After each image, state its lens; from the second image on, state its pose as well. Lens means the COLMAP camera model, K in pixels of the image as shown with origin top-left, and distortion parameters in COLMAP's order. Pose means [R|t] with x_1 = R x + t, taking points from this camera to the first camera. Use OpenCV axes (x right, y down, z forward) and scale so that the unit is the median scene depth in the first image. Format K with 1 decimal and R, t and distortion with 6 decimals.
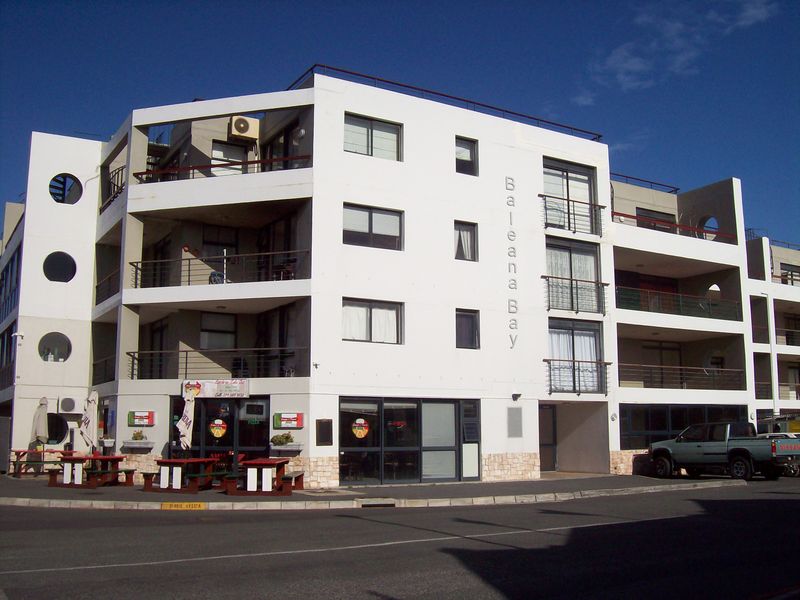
lens RADIAL K [[840.5, 0, 400.0], [0, 840.5, 300.0], [0, 0, 1]] dist [-0.125559, 0.014030]
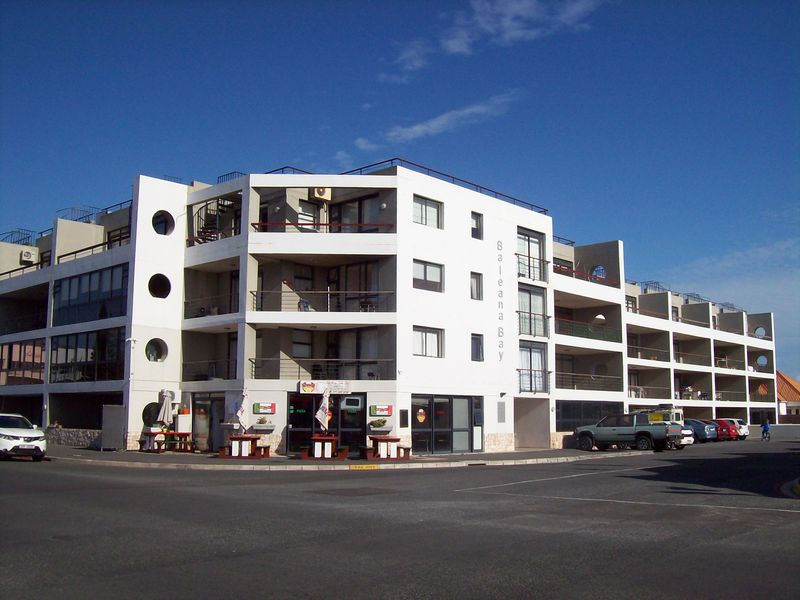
lens RADIAL K [[840.5, 0, 400.0], [0, 840.5, 300.0], [0, 0, 1]] dist [-0.125559, 0.014030]
pose [[0.958676, 0.045916, 0.280771, -0.458746], [-0.050644, 0.998671, 0.009600, -0.054733], [-0.279957, -0.023422, 0.959727, -0.350559]]
